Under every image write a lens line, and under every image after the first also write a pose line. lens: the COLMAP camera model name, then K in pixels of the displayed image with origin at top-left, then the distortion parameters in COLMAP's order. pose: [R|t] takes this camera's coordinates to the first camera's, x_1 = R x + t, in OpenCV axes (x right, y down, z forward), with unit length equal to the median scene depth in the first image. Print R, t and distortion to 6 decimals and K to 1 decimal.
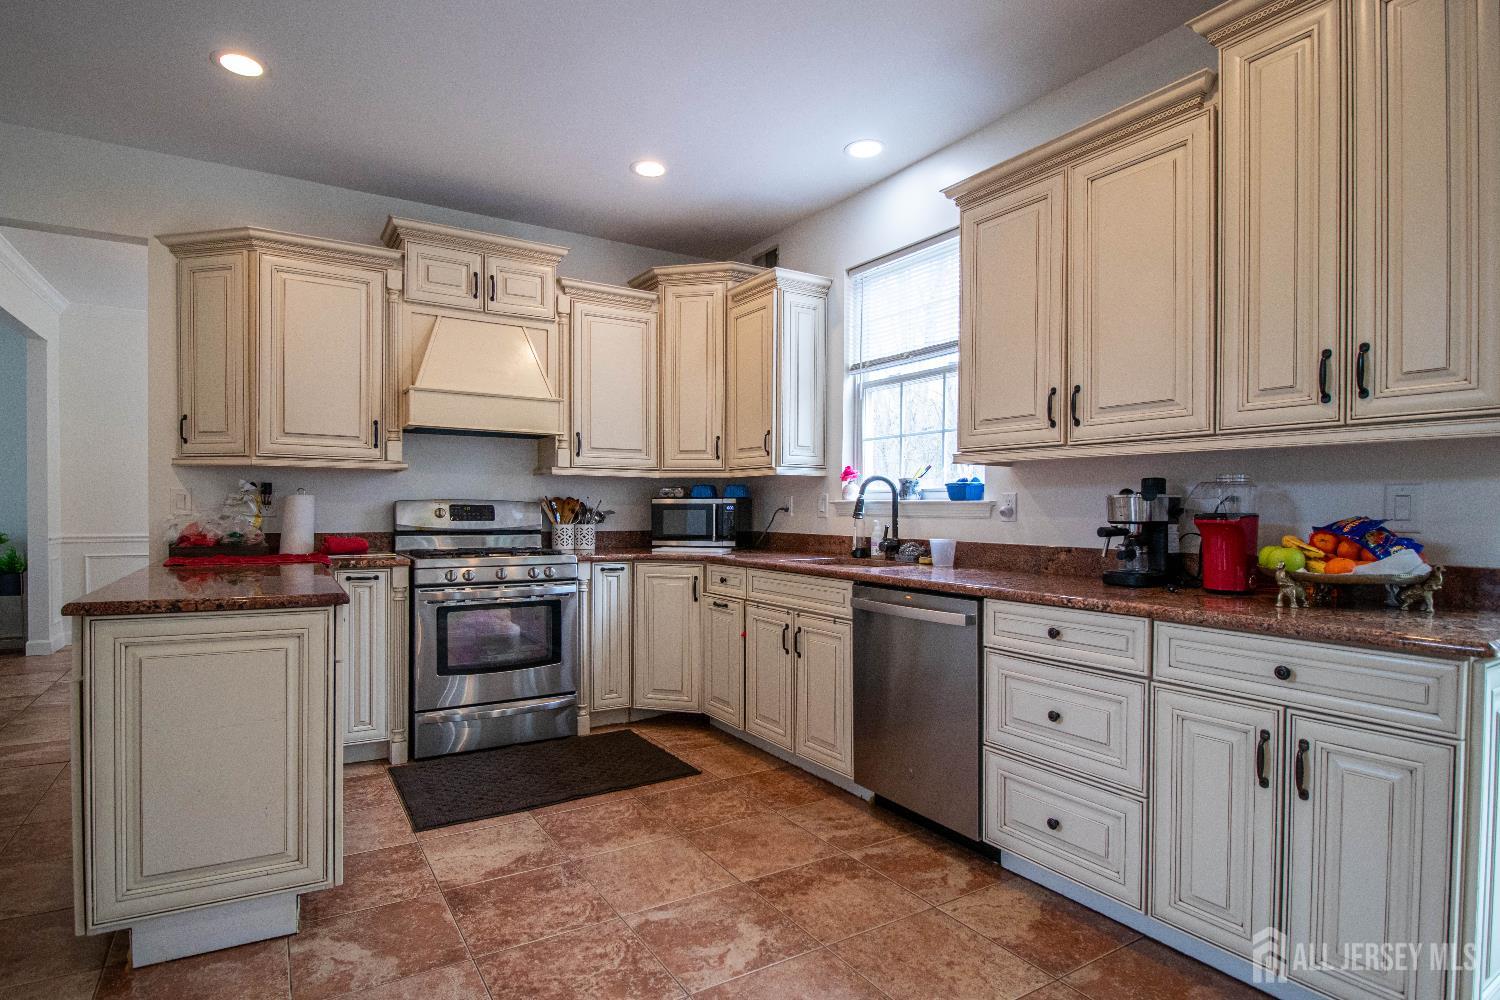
lens RADIAL K [[785.9, 0, 743.4], [0, 785.9, 512.2], [0, 0, 1]] dist [0.001975, -0.000404]
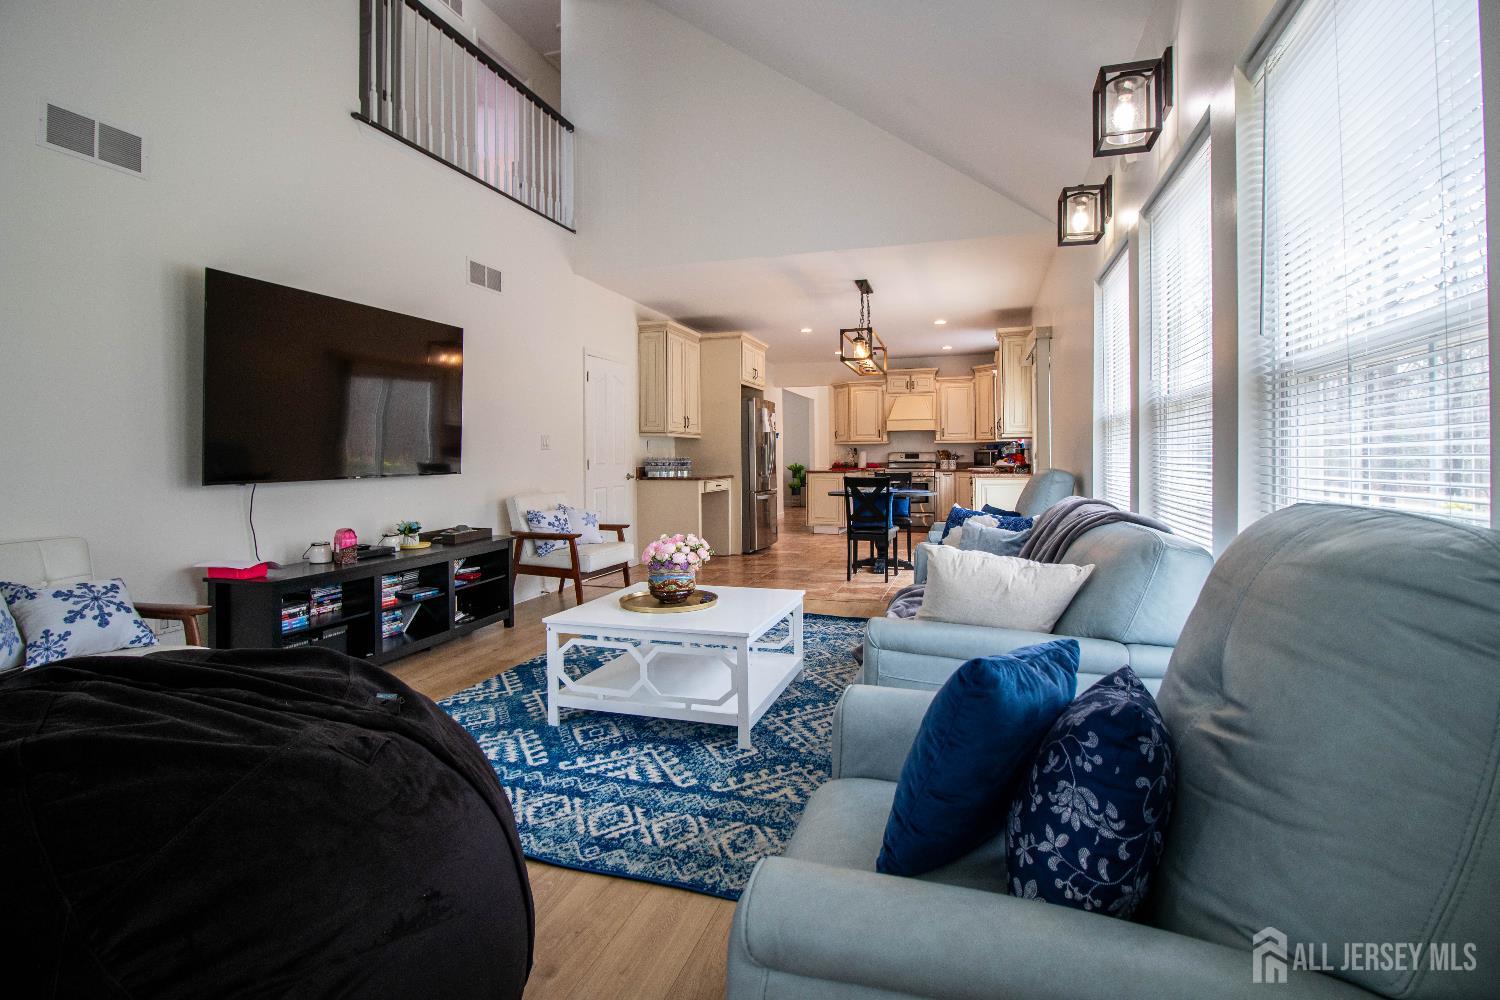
lens RADIAL K [[725.4, 0, 742.0], [0, 725.4, 448.0], [0, 0, 1]] dist [0.000899, -0.000179]
pose [[0.652327, -0.023682, -0.757568, 1.436829], [0.007771, 0.999668, -0.024559, 0.034894], [0.757898, 0.010134, 0.652295, -1.422588]]
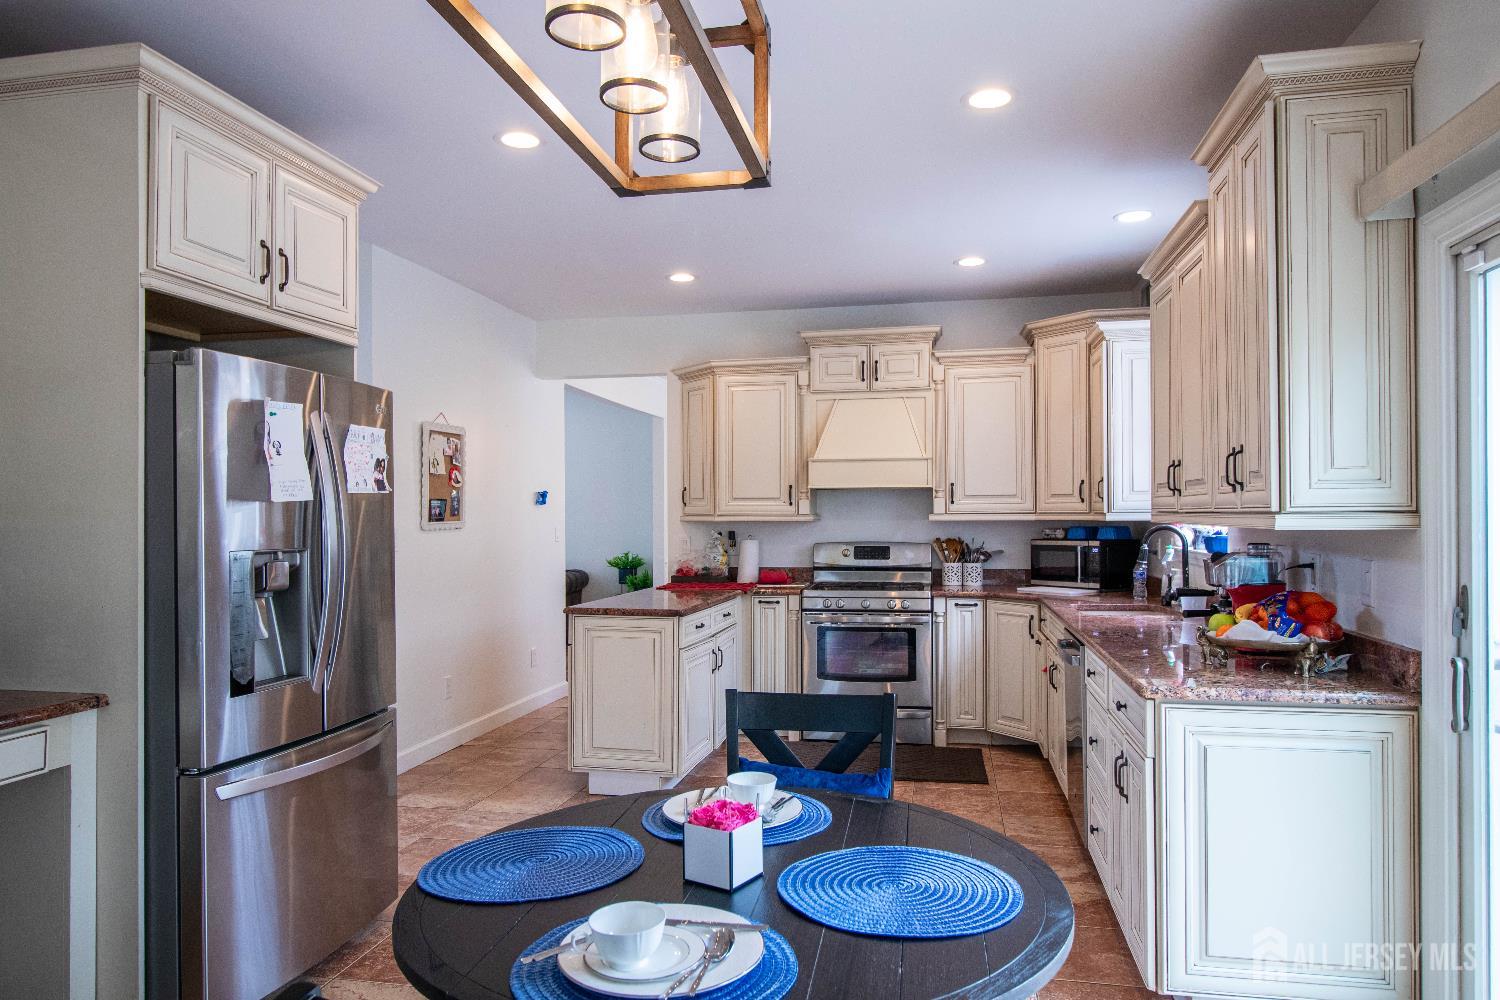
lens RADIAL K [[999.4, 0, 750.0], [0, 999.4, 500.0], [0, 0, 1]] dist [0.042472, -0.000128]
pose [[0.739869, -0.022501, -0.672375, 0.582921], [0.006177, 0.999626, -0.026657, -0.042543], [0.672723, 0.015569, 0.739730, -0.287862]]
